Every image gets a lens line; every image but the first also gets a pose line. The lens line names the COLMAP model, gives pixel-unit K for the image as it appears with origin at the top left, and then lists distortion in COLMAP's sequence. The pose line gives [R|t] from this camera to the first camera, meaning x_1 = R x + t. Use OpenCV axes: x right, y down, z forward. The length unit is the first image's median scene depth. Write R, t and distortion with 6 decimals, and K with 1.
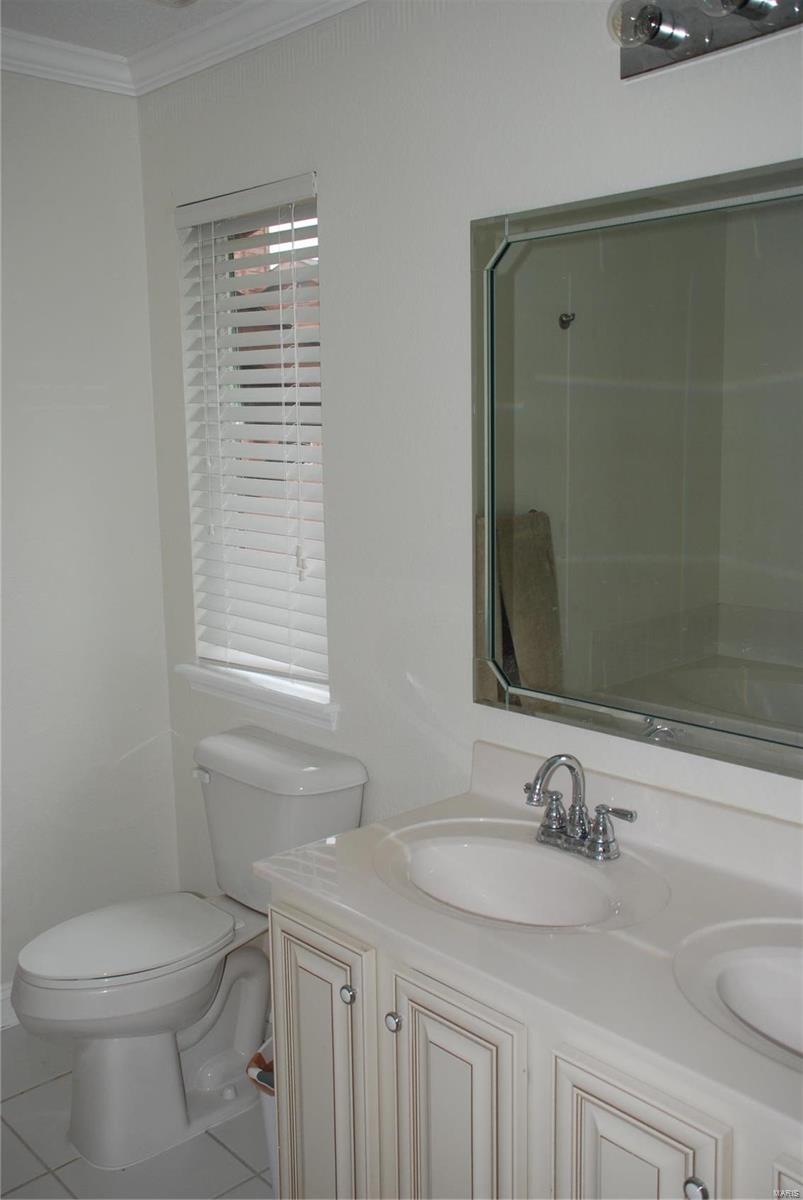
lens RADIAL K [[1125.6, 0, 401.5], [0, 1125.6, 600.0], [0, 0, 1]] dist [-0.107341, 0.330546]
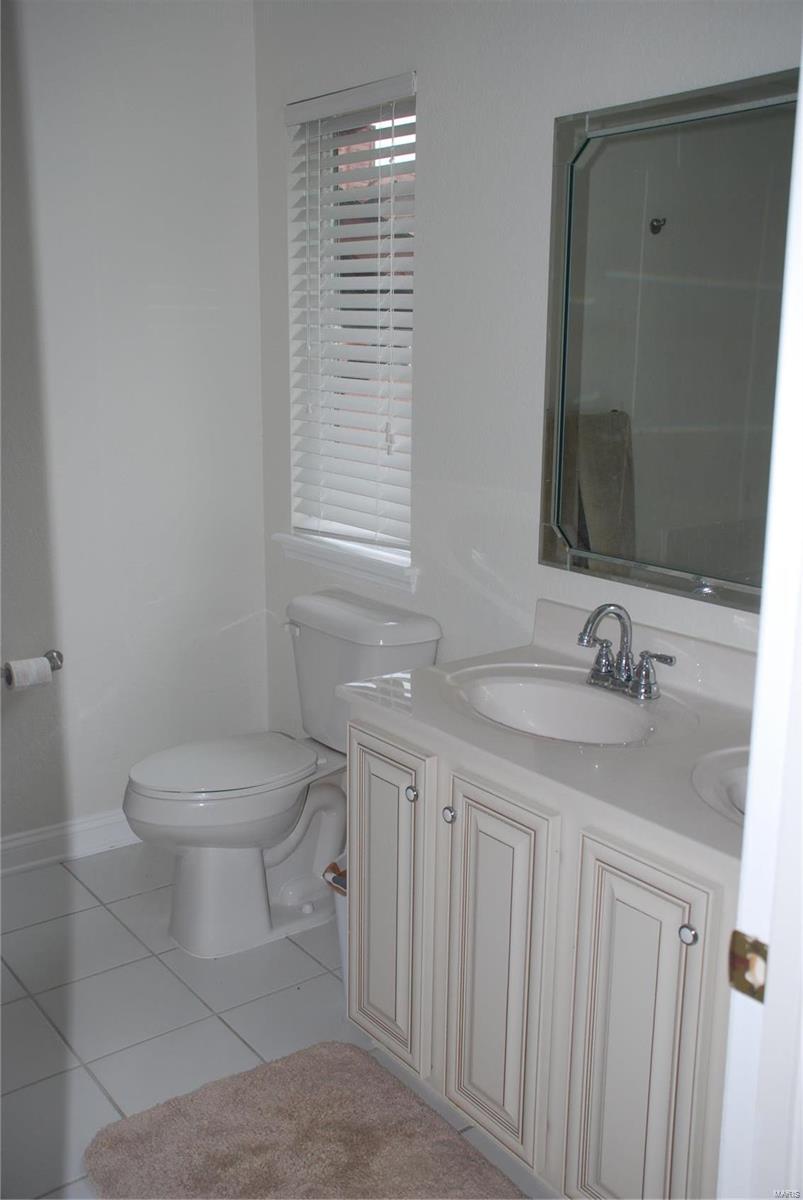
lens RADIAL K [[1146.1, 0, 401.5], [0, 1146.1, 600.0], [0, 0, 1]] dist [-0.013686, 0.011841]
pose [[0.995766, 0.044457, -0.080465, 0.020205], [-0.039535, 0.997308, 0.061757, 0.056537], [0.082994, -0.058314, 0.994842, -0.127721]]
